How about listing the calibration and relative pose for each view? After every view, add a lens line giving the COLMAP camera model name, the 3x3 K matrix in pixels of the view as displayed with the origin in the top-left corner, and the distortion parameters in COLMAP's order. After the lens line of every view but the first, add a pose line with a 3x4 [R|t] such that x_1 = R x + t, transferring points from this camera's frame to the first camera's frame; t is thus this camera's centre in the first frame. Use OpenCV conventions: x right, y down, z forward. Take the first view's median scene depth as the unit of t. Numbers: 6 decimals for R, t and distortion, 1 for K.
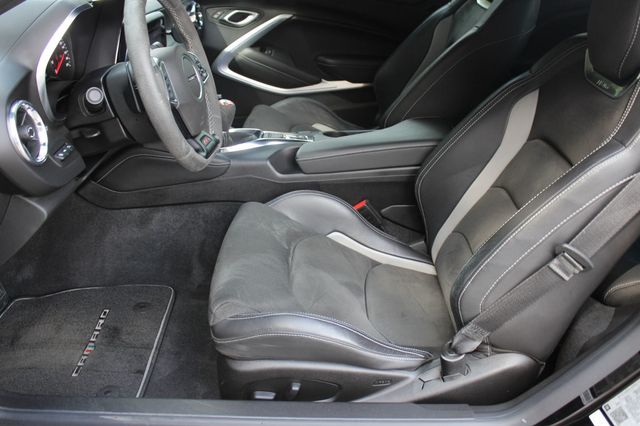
lens RADIAL K [[584.3, 0, 320.0], [0, 584.3, 213.0], [0, 0, 1]] dist [-0.096803, 0.006762]
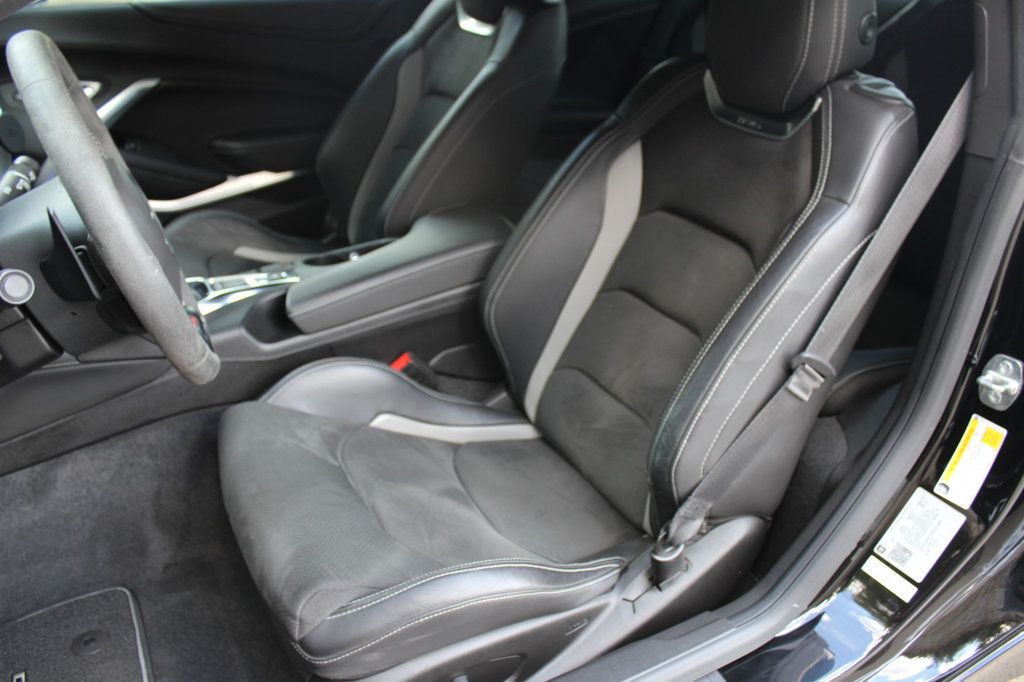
lens RADIAL K [[837.9, 0, 512.0], [0, 837.9, 341.0], [0, 0, 1]] dist [-0.180357, 0.180903]
pose [[0.882787, -0.232594, 0.408151, -0.196041], [0.227932, 0.971777, 0.060795, -0.067043], [-0.410772, 0.039361, 0.910888, 0.137443]]
